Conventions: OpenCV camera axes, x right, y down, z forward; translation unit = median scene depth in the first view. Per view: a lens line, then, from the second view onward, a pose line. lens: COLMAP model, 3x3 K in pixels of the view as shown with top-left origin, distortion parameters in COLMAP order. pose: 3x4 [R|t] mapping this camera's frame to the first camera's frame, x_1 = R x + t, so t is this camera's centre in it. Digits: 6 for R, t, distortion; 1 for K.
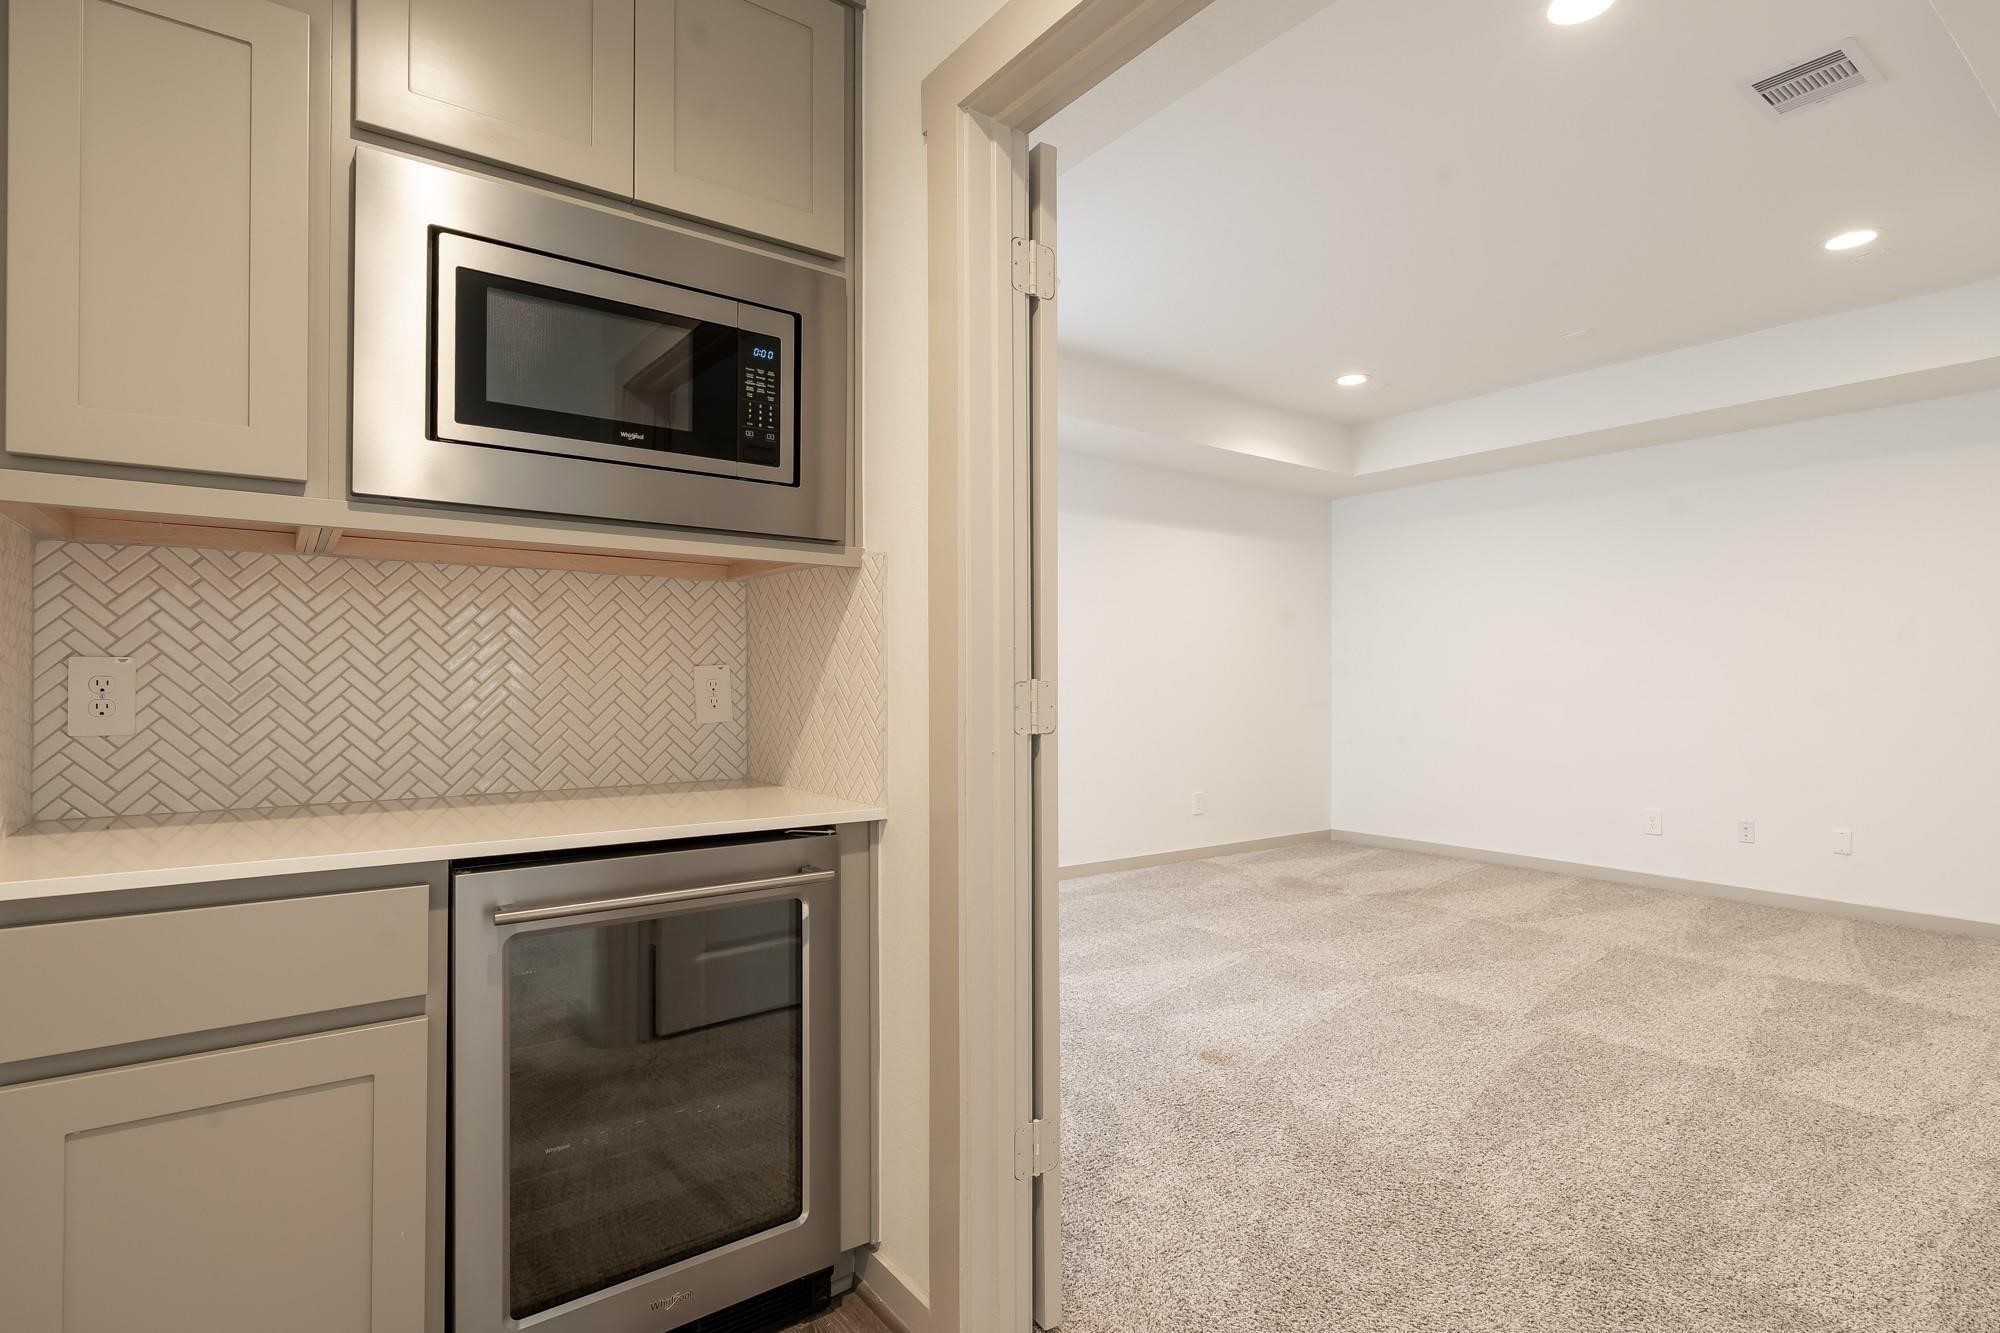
lens RADIAL K [[976.1, 0, 1000.0], [0, 976.1, 666.5], [0, 0, 1]] dist [0.001060, 0.000026]
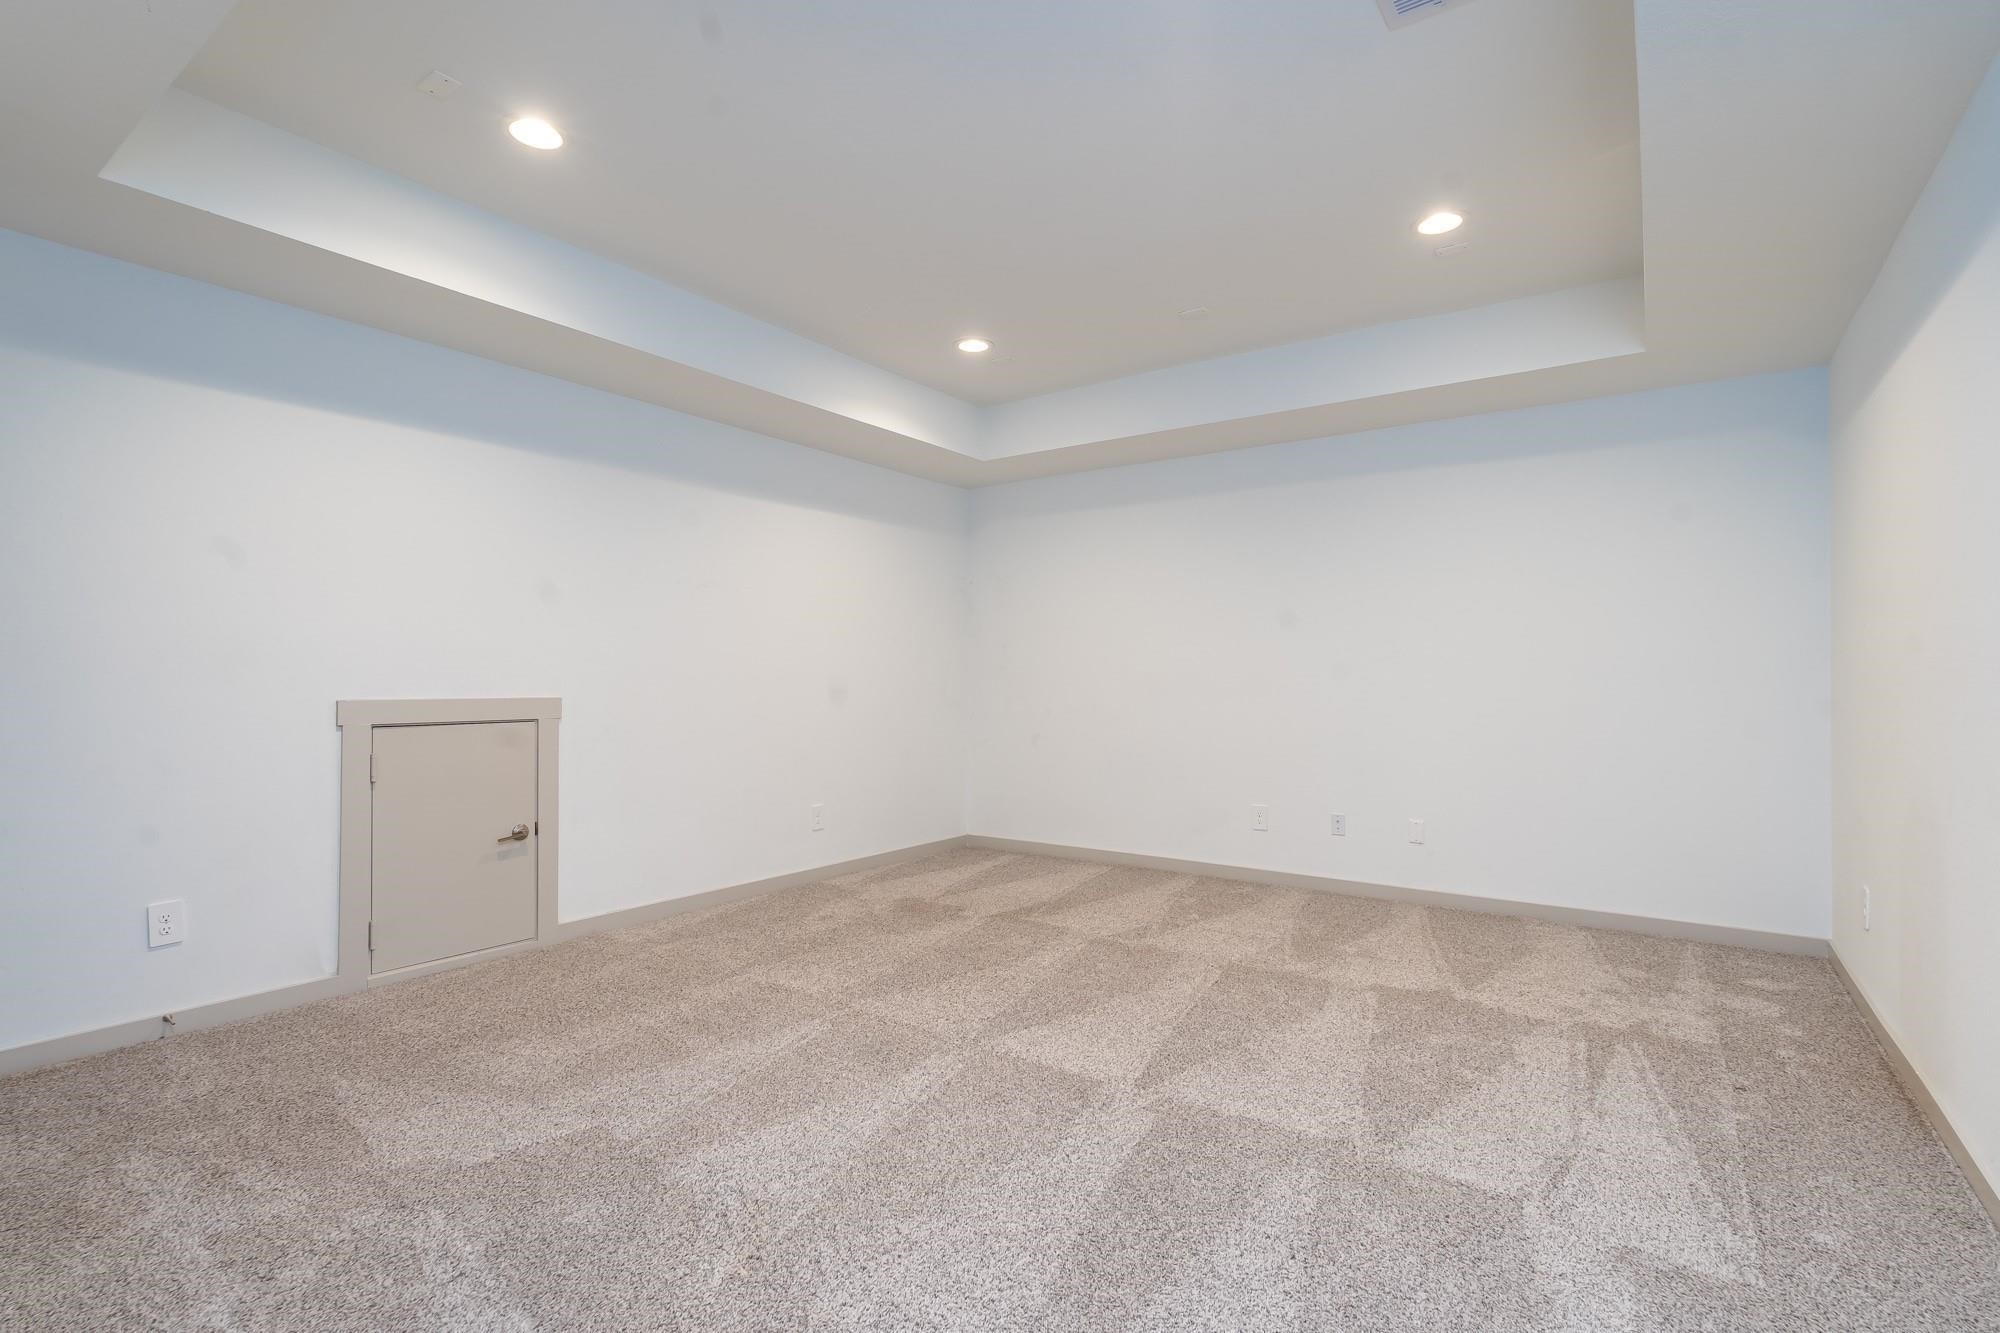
lens RADIAL K [[933.6, 0, 1000.0], [0, 933.6, 666.5], [0, 0, 1]] dist [0.002678, -0.000725]
pose [[0.947310, 0.001533, 0.320313, 0.150082], [-0.001860, 0.999998, 0.000716, 0.003551], [-0.320311, -0.001274, 0.947311, 0.246880]]
